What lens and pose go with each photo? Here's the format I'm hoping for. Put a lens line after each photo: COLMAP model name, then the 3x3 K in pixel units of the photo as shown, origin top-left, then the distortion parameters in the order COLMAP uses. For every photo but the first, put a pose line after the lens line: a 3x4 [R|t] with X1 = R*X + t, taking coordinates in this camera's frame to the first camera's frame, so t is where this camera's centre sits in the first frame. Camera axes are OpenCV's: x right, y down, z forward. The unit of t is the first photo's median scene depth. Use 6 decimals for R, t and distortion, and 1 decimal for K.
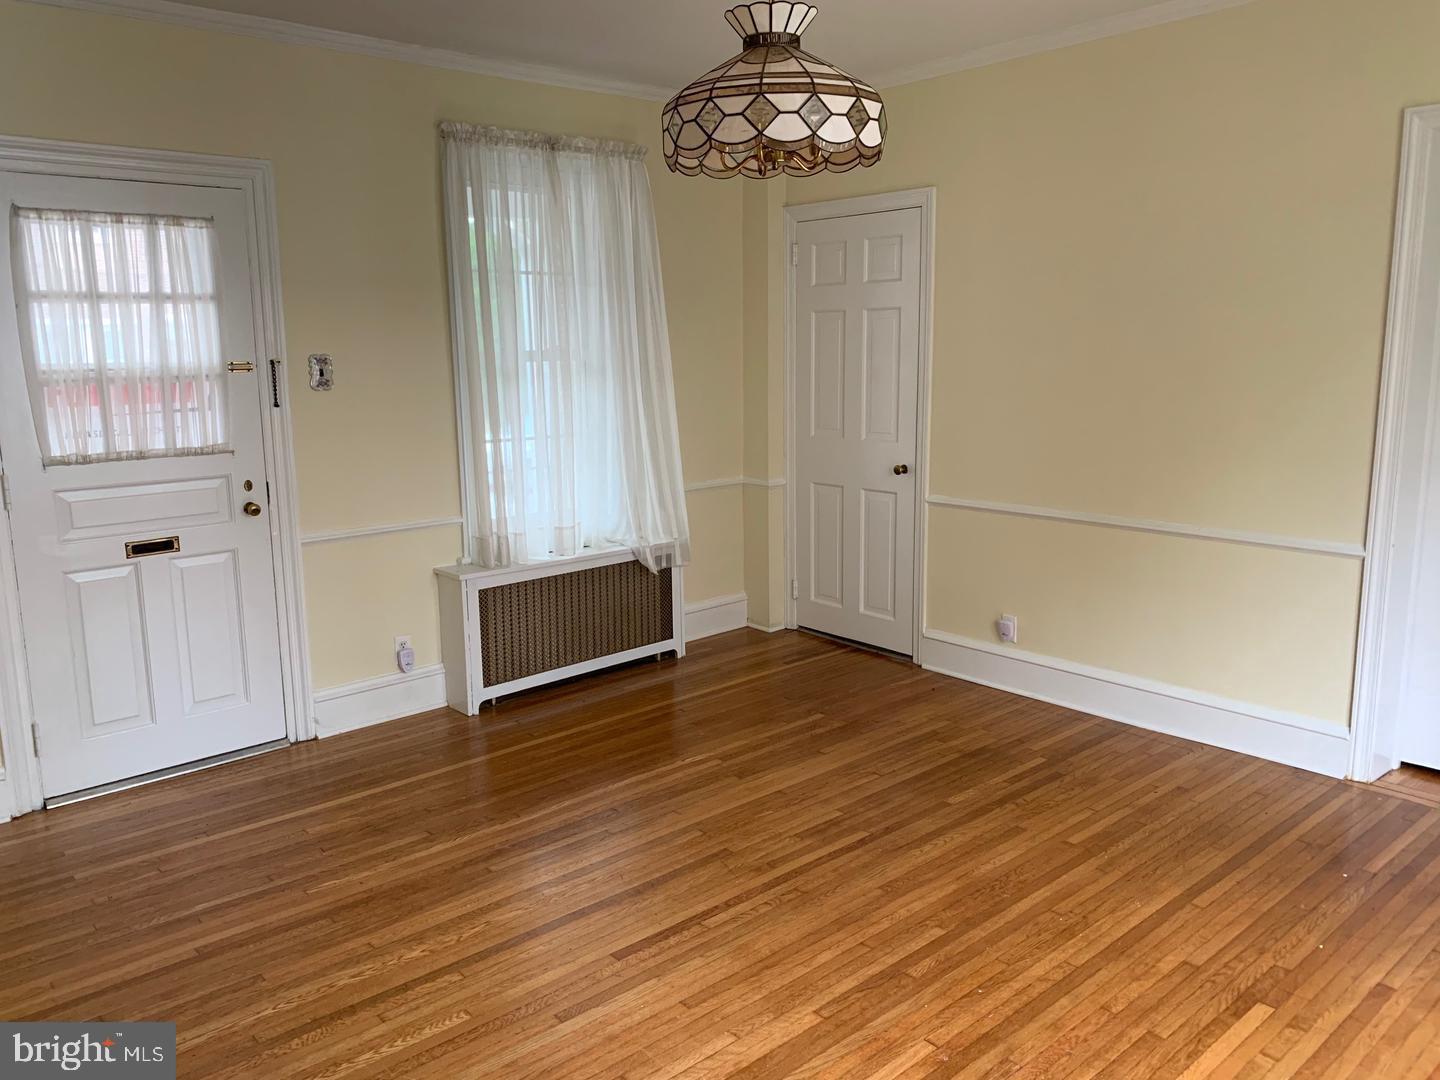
lens RADIAL K [[1111.0, 0, 712.4], [0, 1111.0, 539.8], [0, 0, 1]] dist [0.005930, 0.001432]
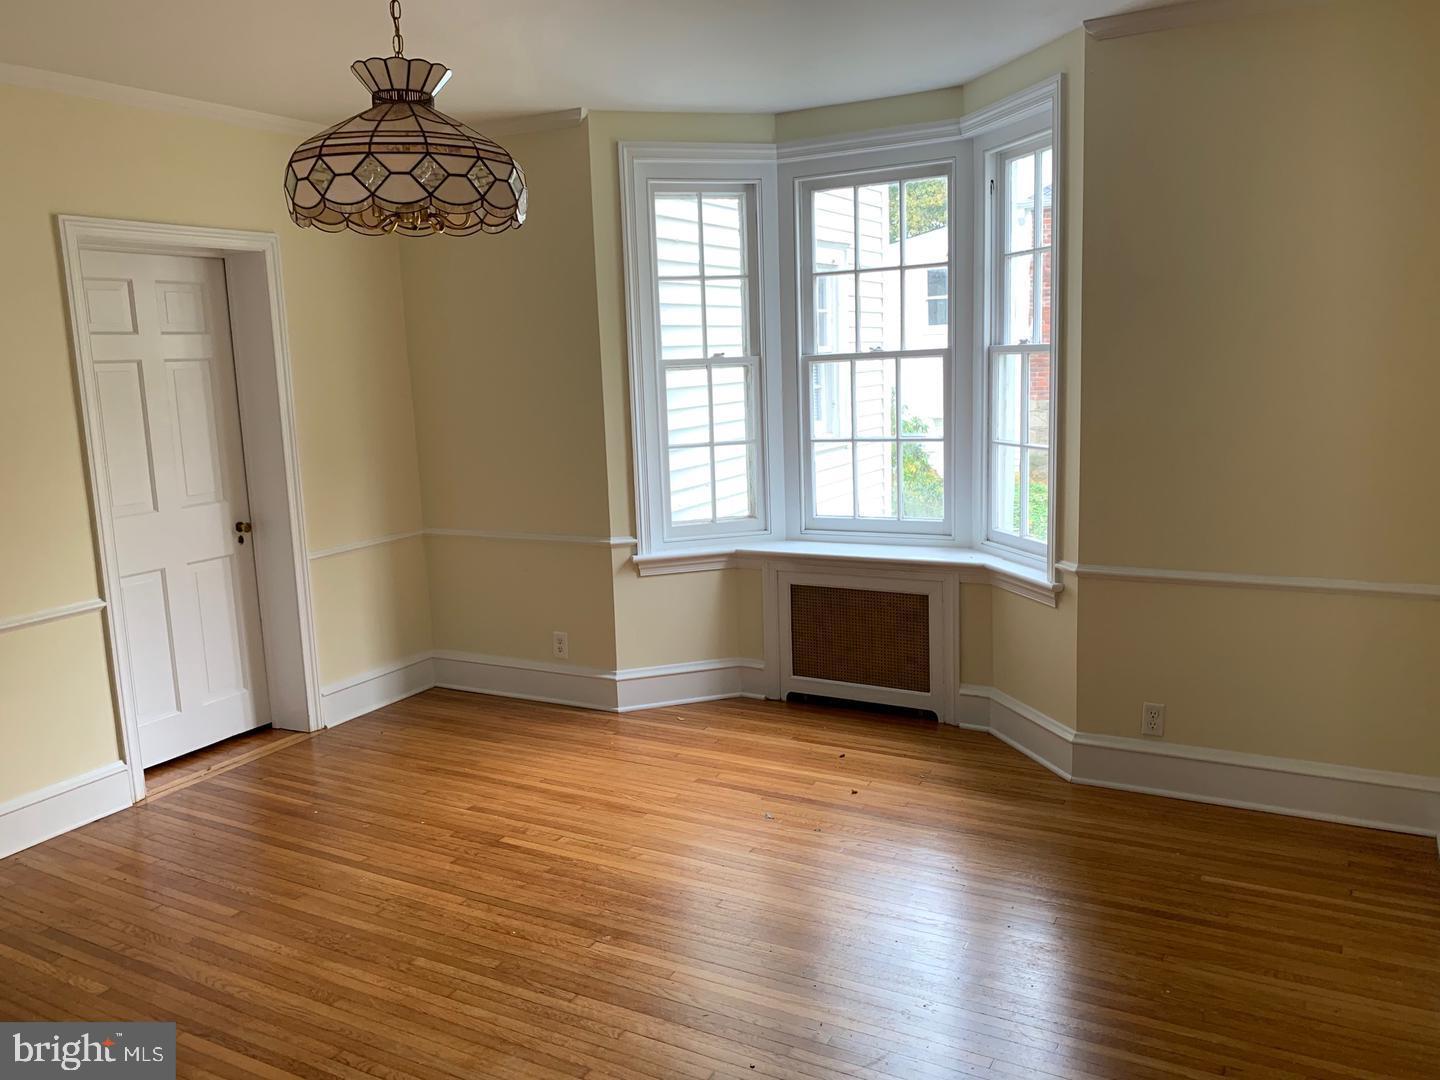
lens RADIAL K [[1111.0, 0, 708.1], [0, 1111.0, 536.2], [0, 0, 1]] dist [0.005930, 0.001432]
pose [[-0.356310, -0.118099, 0.926874, -0.804270], [0.209595, 0.956598, 0.202459, -0.184994], [-0.910557, 0.266406, -0.316093, 0.952982]]
